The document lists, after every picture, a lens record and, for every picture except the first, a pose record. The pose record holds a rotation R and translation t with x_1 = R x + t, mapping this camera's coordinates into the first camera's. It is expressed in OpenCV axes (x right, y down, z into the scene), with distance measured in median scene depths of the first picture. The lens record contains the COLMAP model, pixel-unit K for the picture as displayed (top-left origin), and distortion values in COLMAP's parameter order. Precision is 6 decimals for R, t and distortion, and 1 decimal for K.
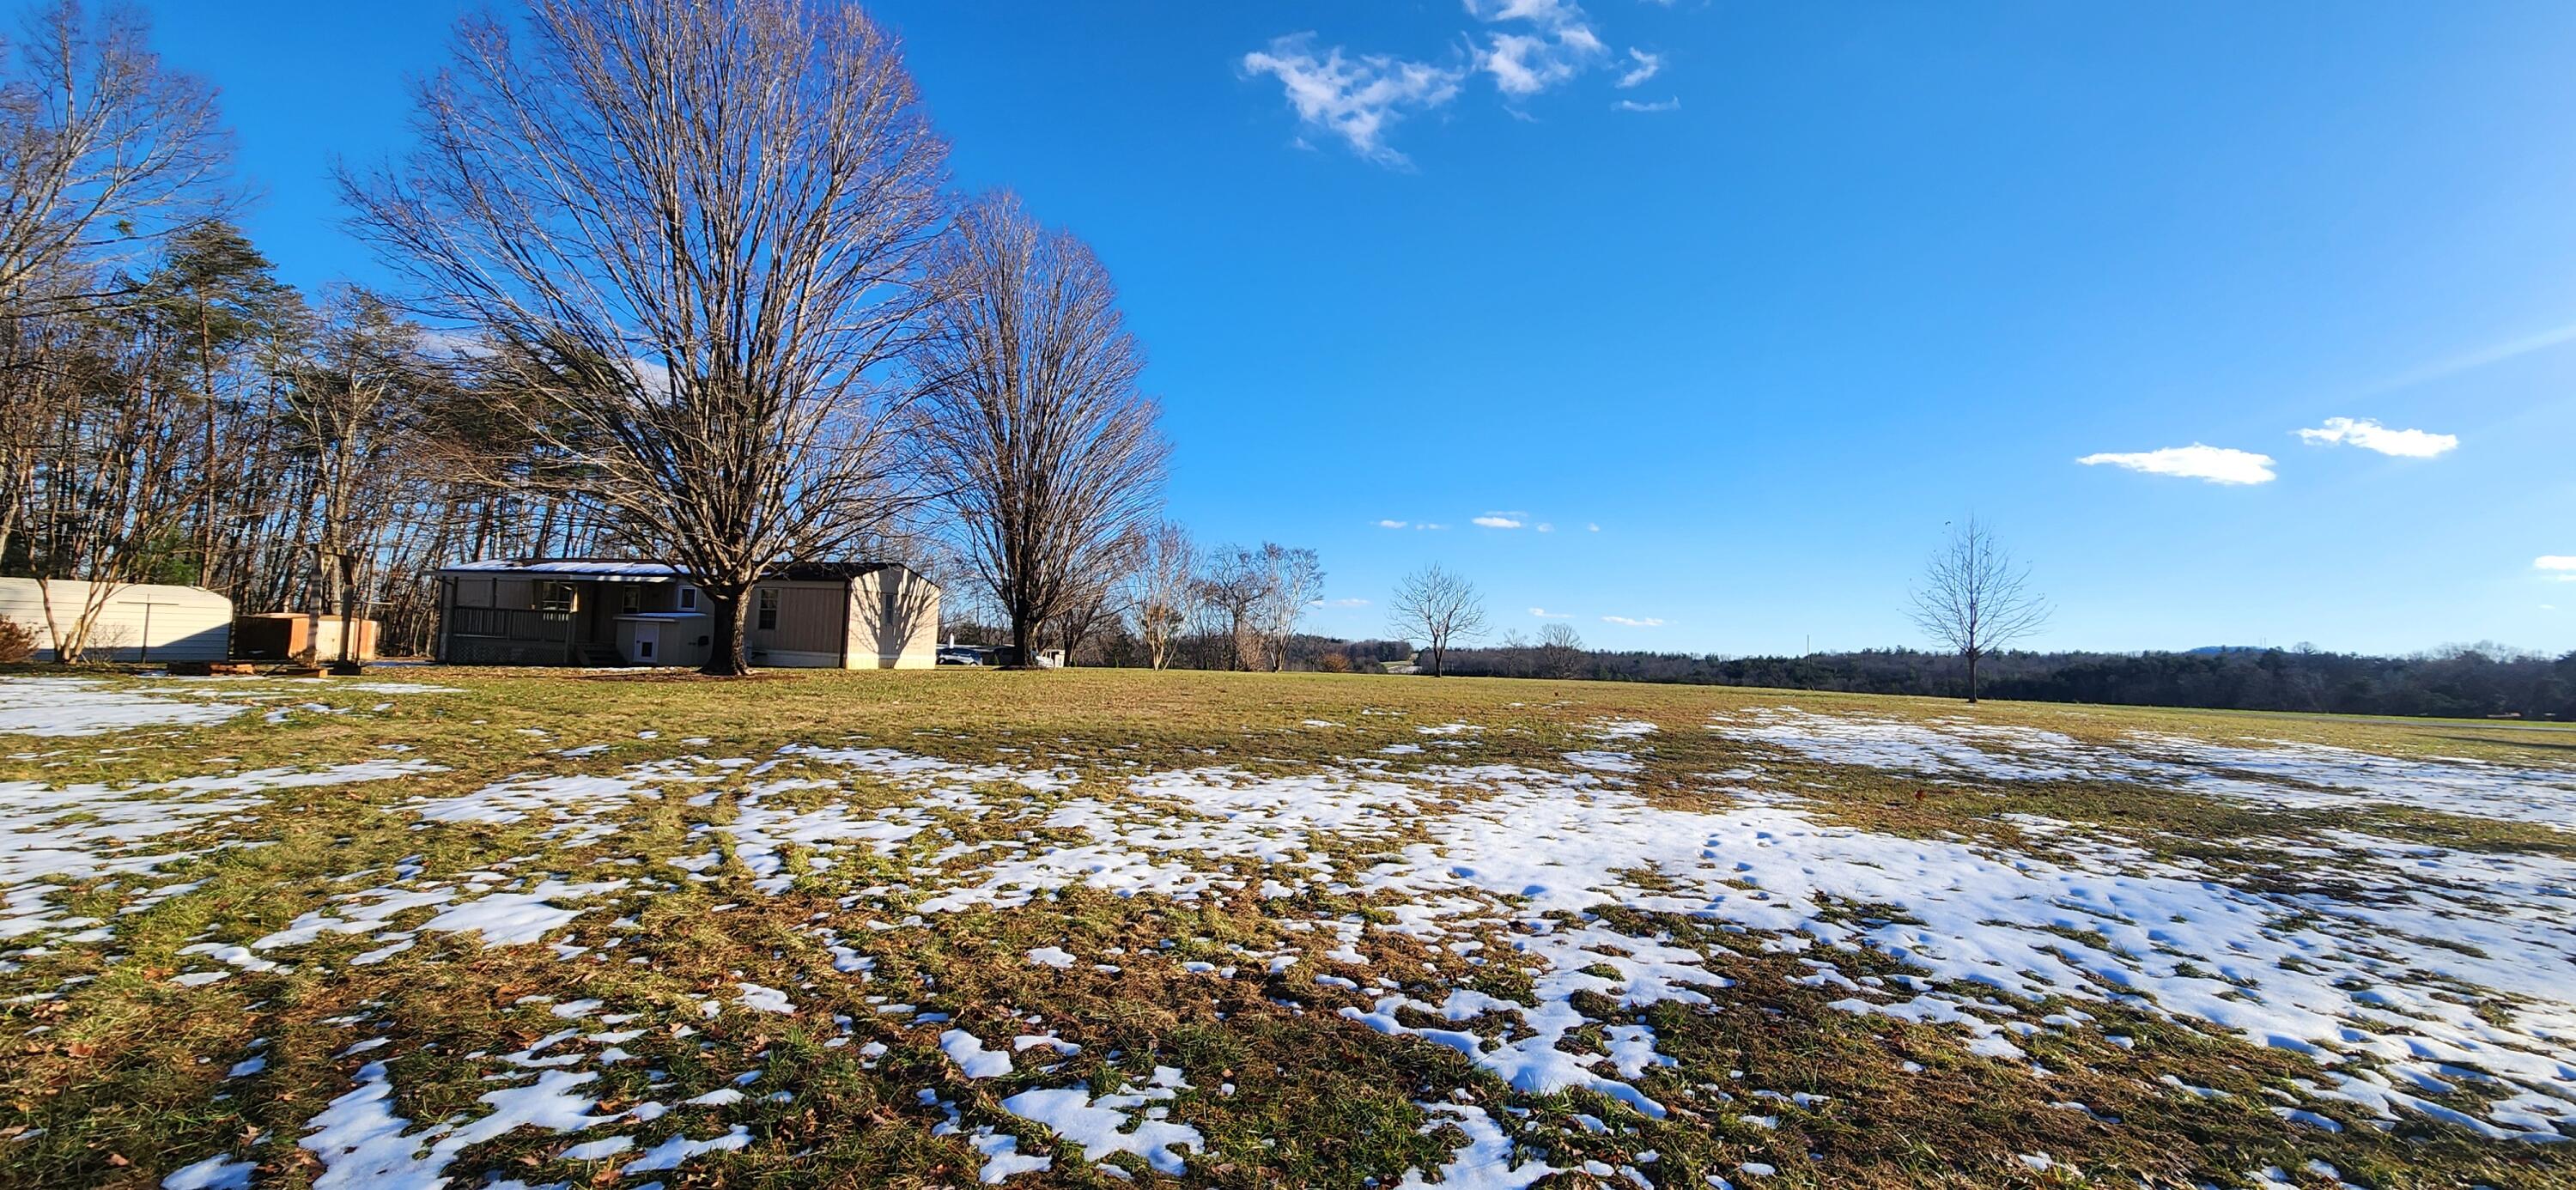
lens RADIAL K [[1059.2, 0, 1297.7], [0, 1059.2, 604.9], [0, 0, 1]] dist [0.000908, 0.001475]
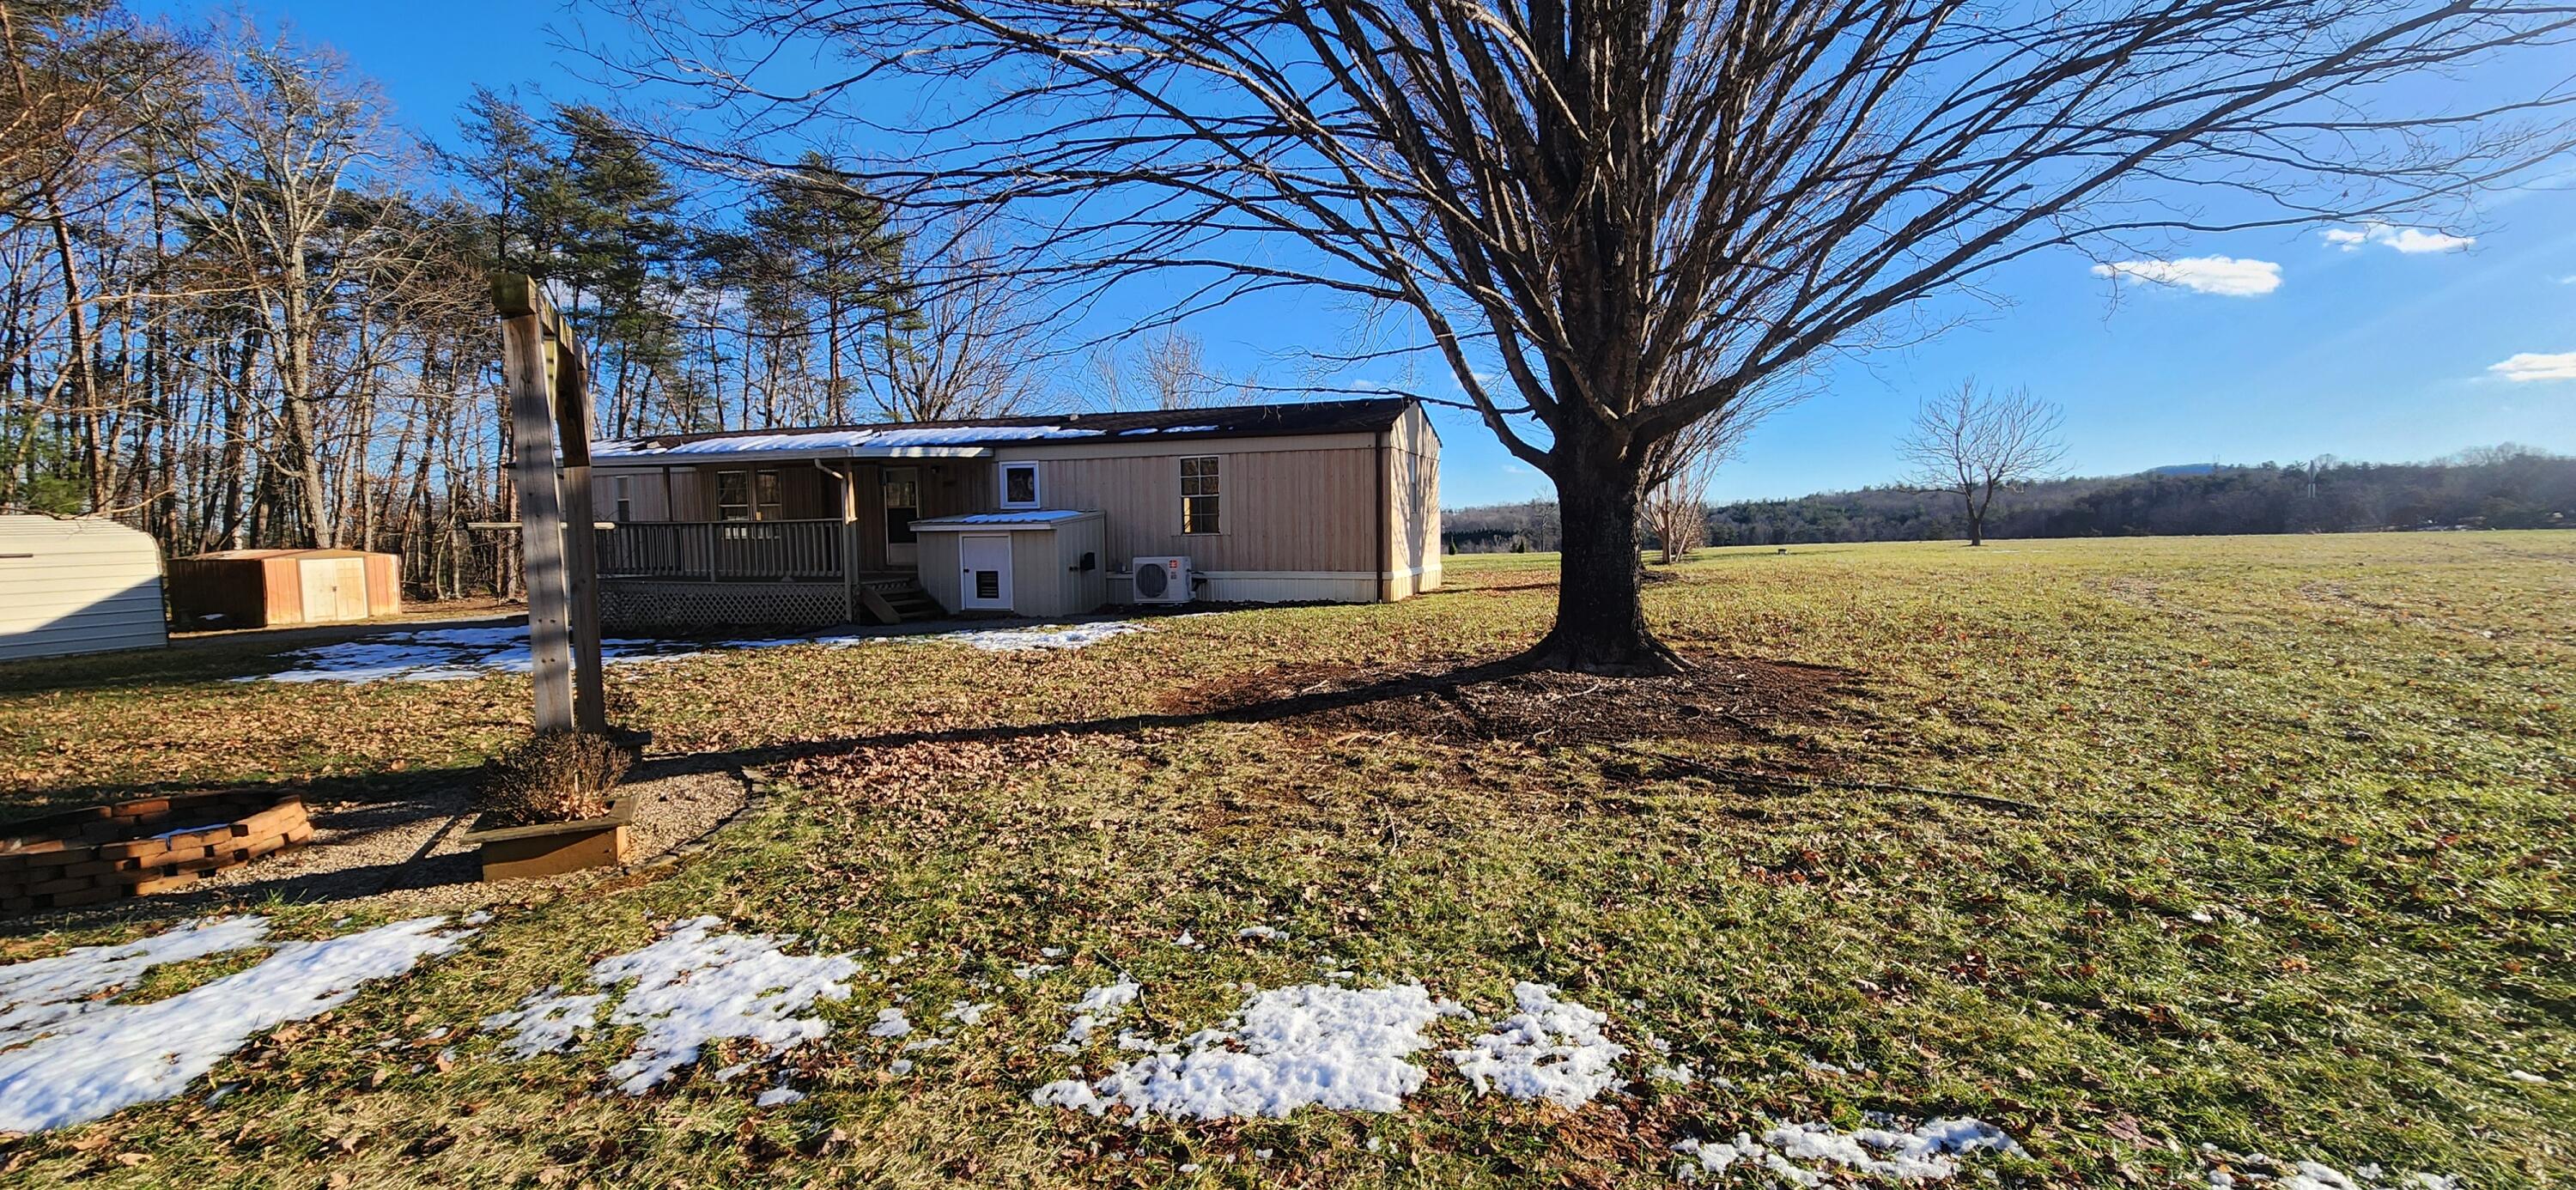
lens RADIAL K [[1059.2, 0, 1297.7], [0, 1059.2, 604.9], [0, 0, 1]] dist [0.000908, 0.001475]
pose [[0.997673, -0.060336, 0.031739, -0.314406], [0.056008, 0.990821, 0.123032, -0.002946], [-0.038871, -0.120968, 0.991895, 0.308102]]
